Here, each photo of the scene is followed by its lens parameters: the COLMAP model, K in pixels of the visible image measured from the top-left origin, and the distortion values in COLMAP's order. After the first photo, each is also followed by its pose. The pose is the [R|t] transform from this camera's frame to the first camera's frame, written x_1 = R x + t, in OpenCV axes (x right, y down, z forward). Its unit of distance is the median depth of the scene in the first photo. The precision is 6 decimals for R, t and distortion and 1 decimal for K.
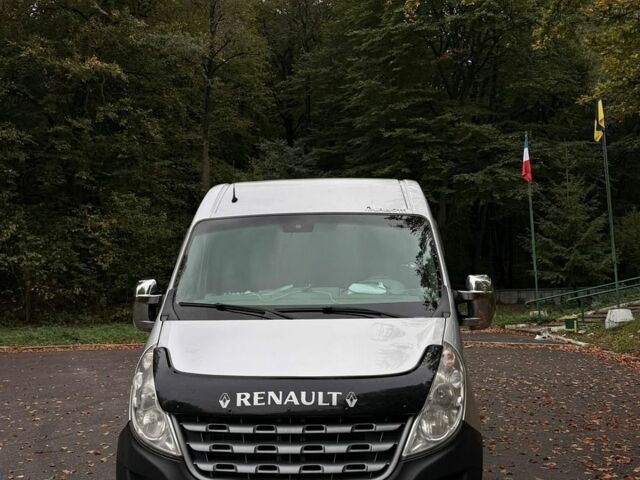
lens RADIAL K [[657.0, 0, 320.0], [0, 657.0, 240.0], [0, 0, 1]] dist [0.095472, -0.029729]
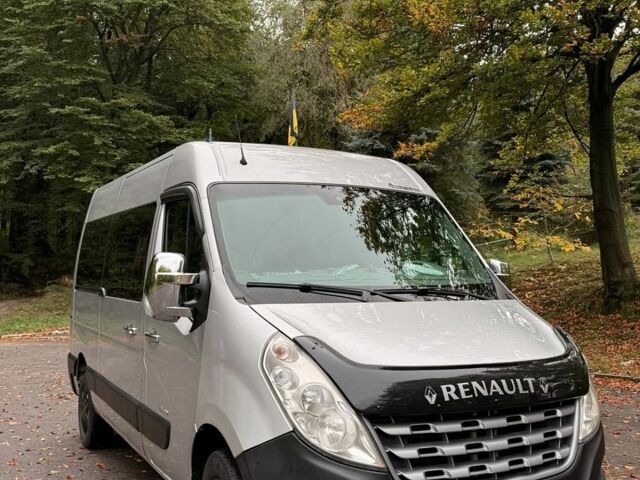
lens RADIAL K [[657.0, 0, 320.0], [0, 657.0, 240.0], [0, 0, 1]] dist [0.095472, -0.029729]
pose [[0.868575, 0.041836, 0.493789, -0.690137], [-0.047431, 0.998874, -0.001197, 0.051693], [-0.493283, -0.022382, 0.869581, 0.335926]]
